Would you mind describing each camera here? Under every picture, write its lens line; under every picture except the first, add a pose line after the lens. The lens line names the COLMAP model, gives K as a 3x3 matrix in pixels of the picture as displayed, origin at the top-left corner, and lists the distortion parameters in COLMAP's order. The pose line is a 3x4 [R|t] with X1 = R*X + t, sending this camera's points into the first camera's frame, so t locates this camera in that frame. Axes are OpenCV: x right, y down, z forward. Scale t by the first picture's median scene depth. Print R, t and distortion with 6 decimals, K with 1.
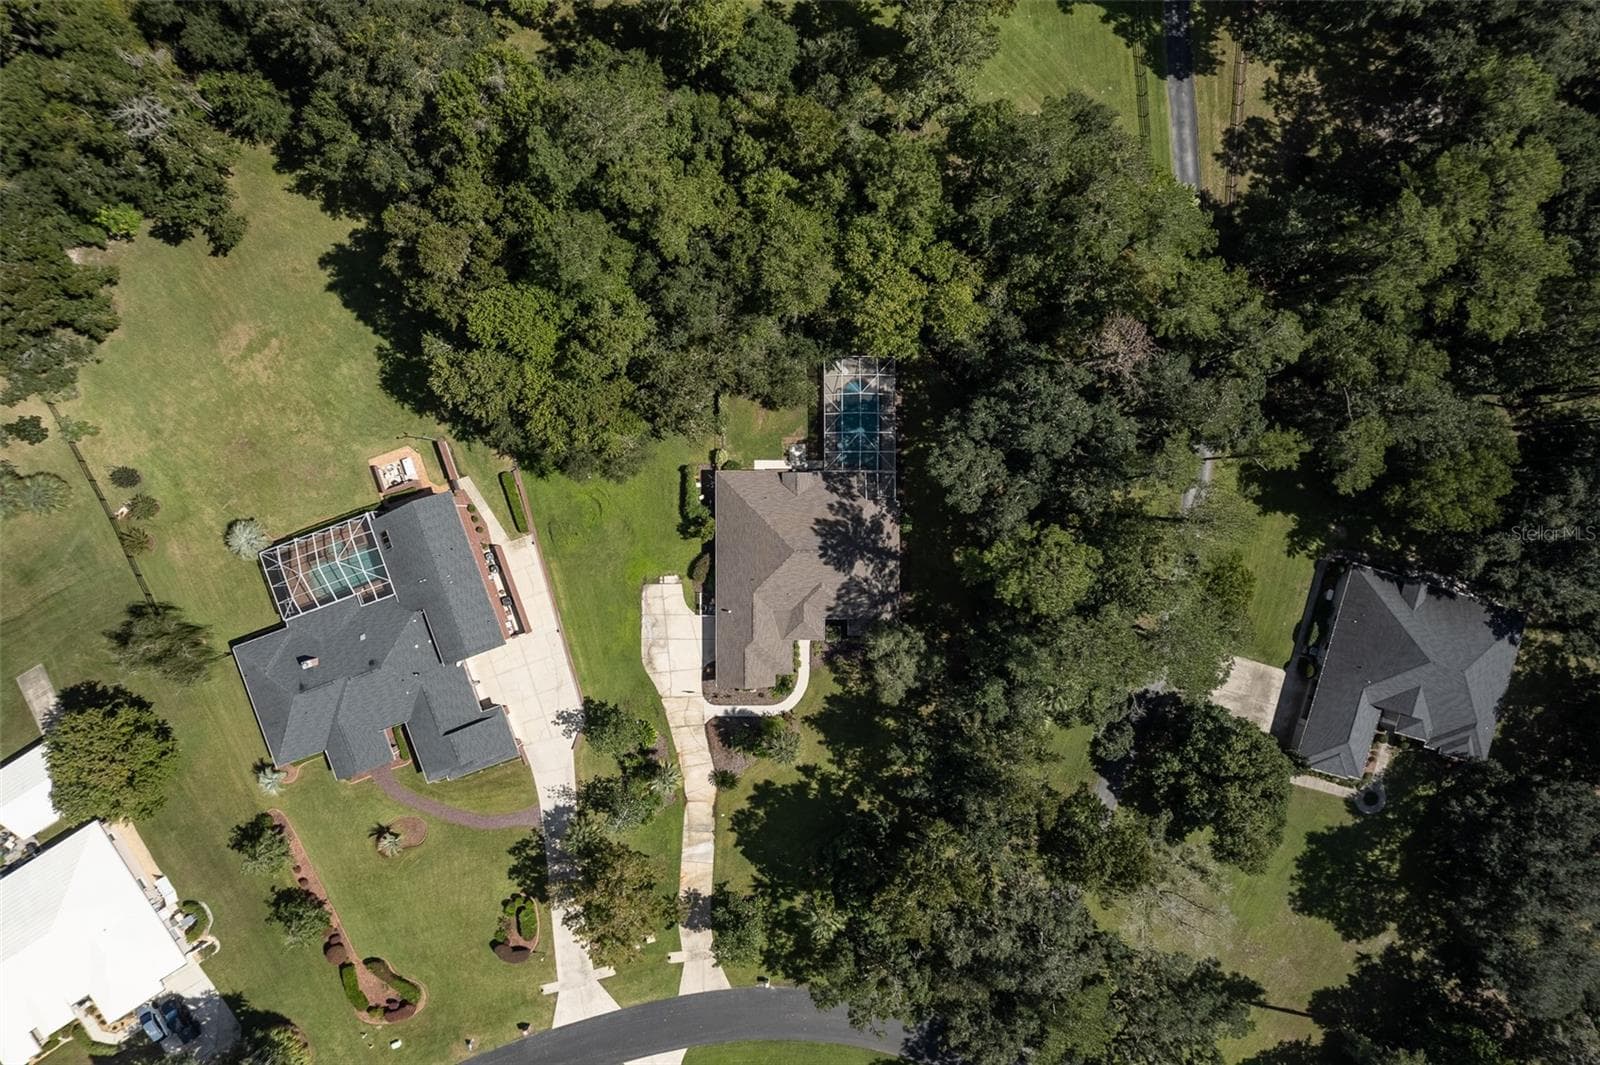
lens RADIAL K [[1107.7, 0, 801.5], [0, 1107.7, 525.6], [0, 0, 1]] dist [-0.063988, -0.000173]
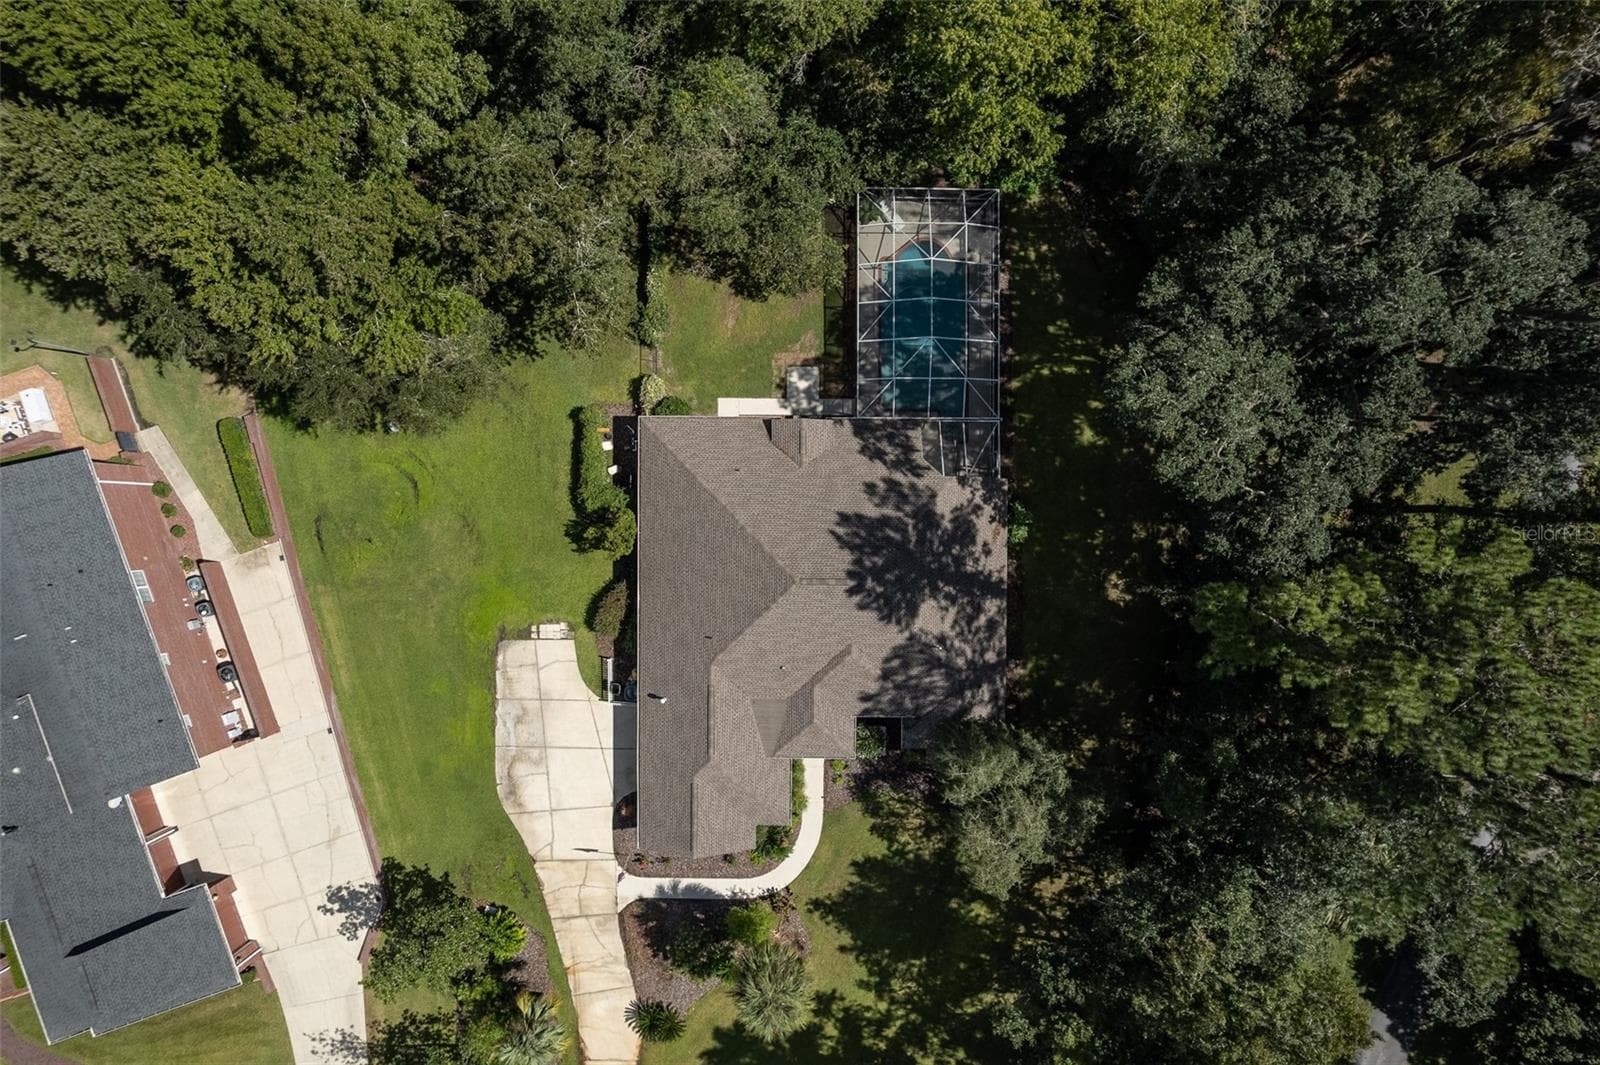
lens RADIAL K [[1058.2, 0, 792.1], [0, 1058.2, 534.5], [0, 0, 1]] dist [-0.059288, 0.004566]
pose [[0.999921, 0.006737, -0.010619, -0.002952], [-0.006638, 0.999934, 0.009329, -0.001087], [0.010682, -0.009257, 0.999900, 0.521317]]
